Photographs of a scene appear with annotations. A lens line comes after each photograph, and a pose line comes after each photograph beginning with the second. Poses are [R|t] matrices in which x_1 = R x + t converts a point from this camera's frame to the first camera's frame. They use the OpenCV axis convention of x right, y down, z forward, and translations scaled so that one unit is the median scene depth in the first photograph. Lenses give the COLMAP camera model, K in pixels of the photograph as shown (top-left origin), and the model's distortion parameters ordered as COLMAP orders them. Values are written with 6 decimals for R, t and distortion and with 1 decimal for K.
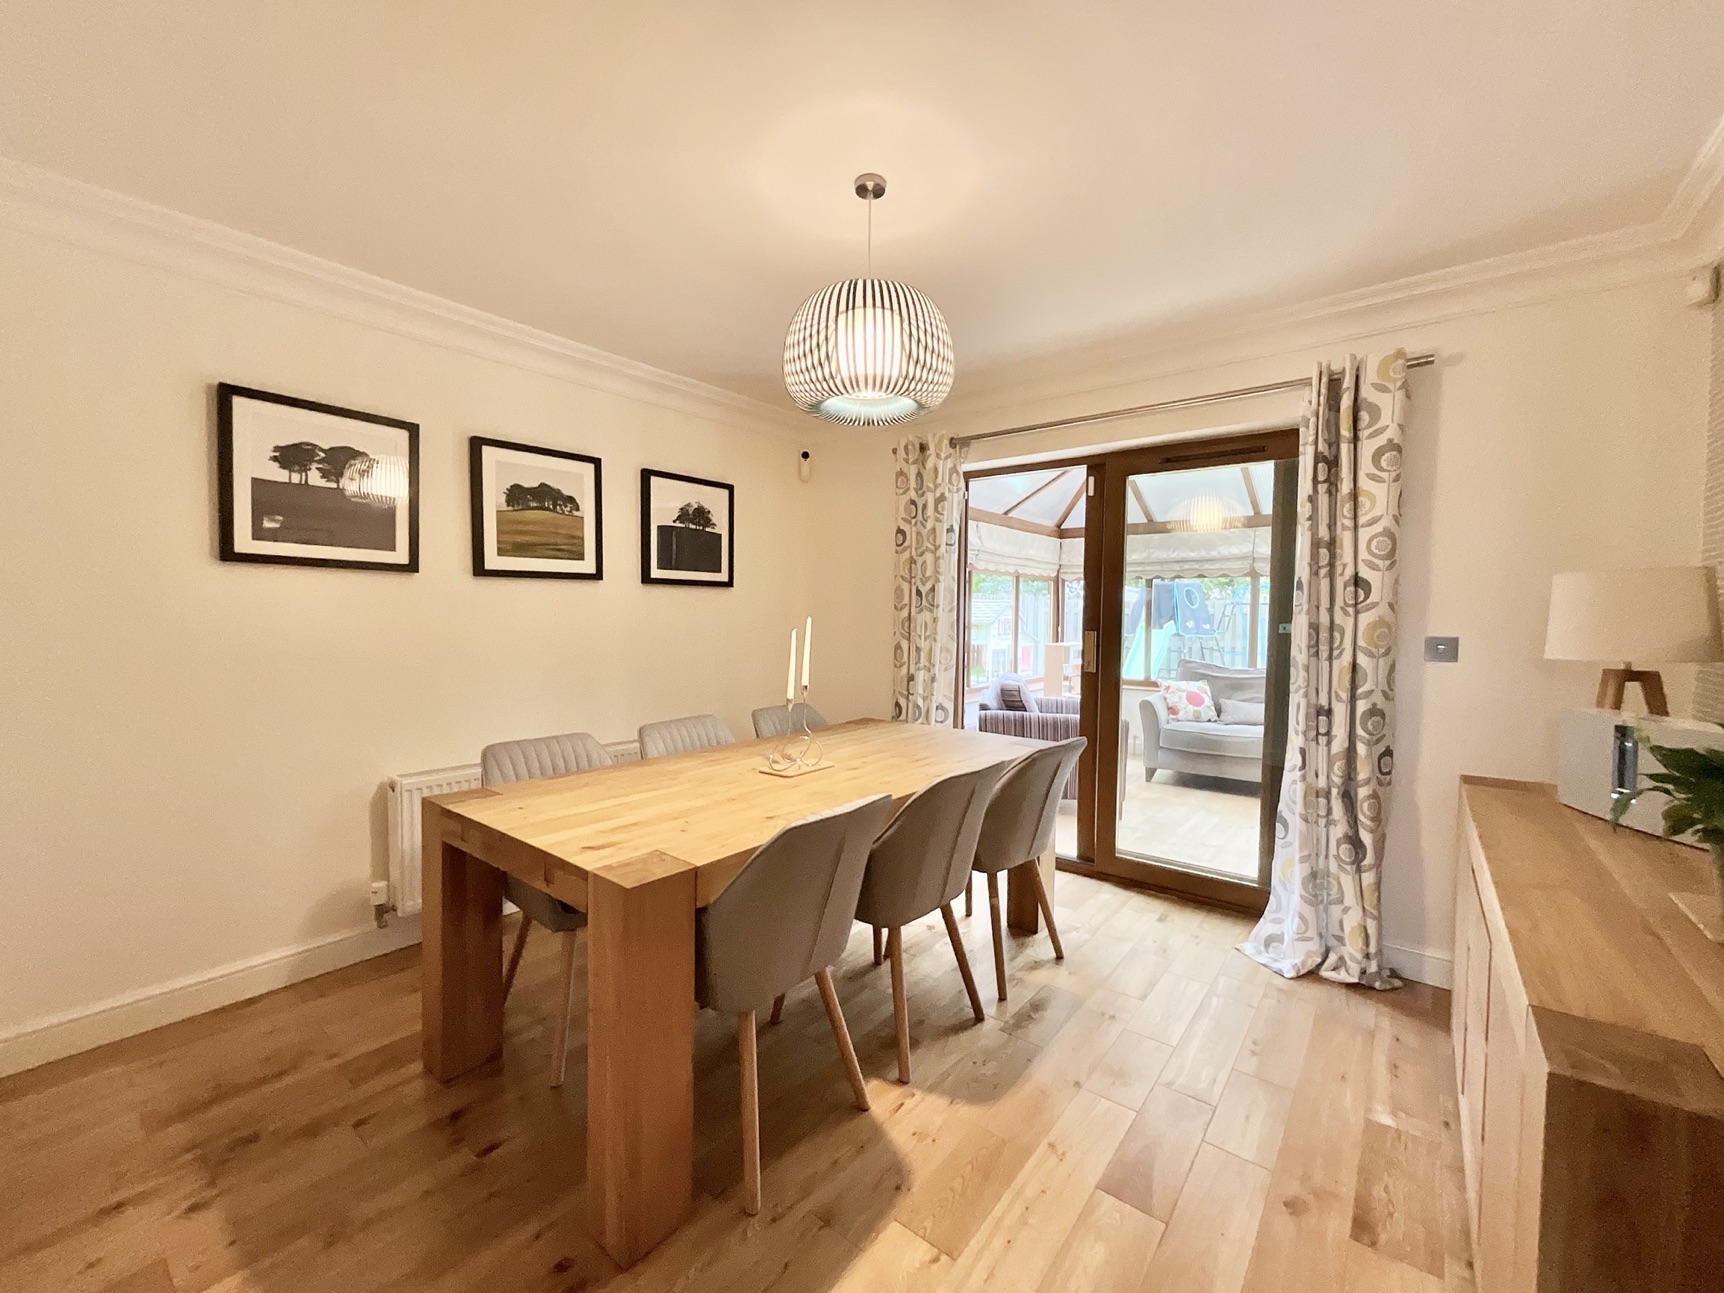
lens RADIAL K [[700.8, 0, 860.6], [0, 700.8, 641.9], [0, 0, 1]] dist [-0.004157, 0.001439]
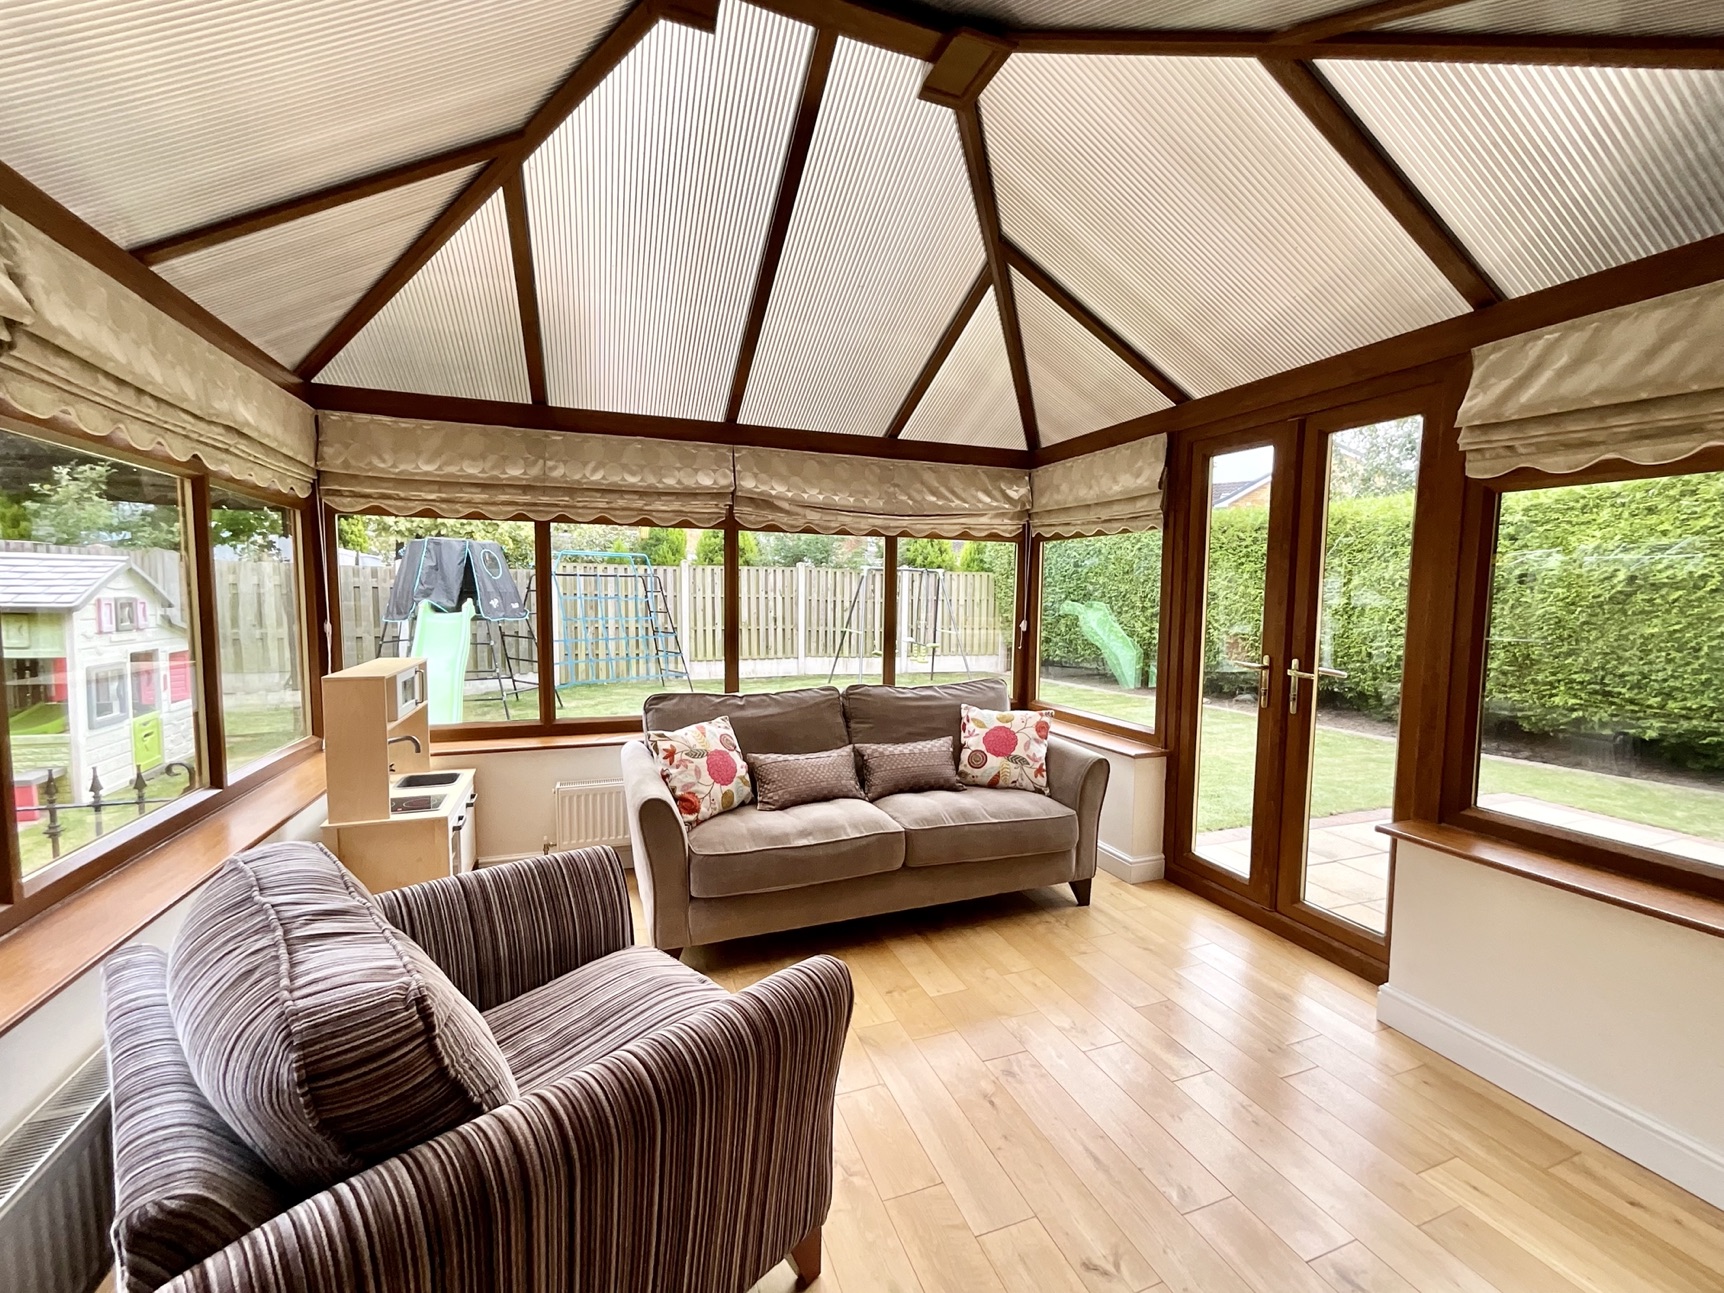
lens RADIAL K [[700.8, 0, 858.5], [0, 700.8, 652.7], [0, 0, 1]] dist [-0.004157, 0.001439]
pose [[0.508136, -0.074843, 0.858019, 0.212171], [0.025841, 0.997094, 0.071671, -0.062103], [-0.860889, -0.014246, 0.508593, 1.285841]]
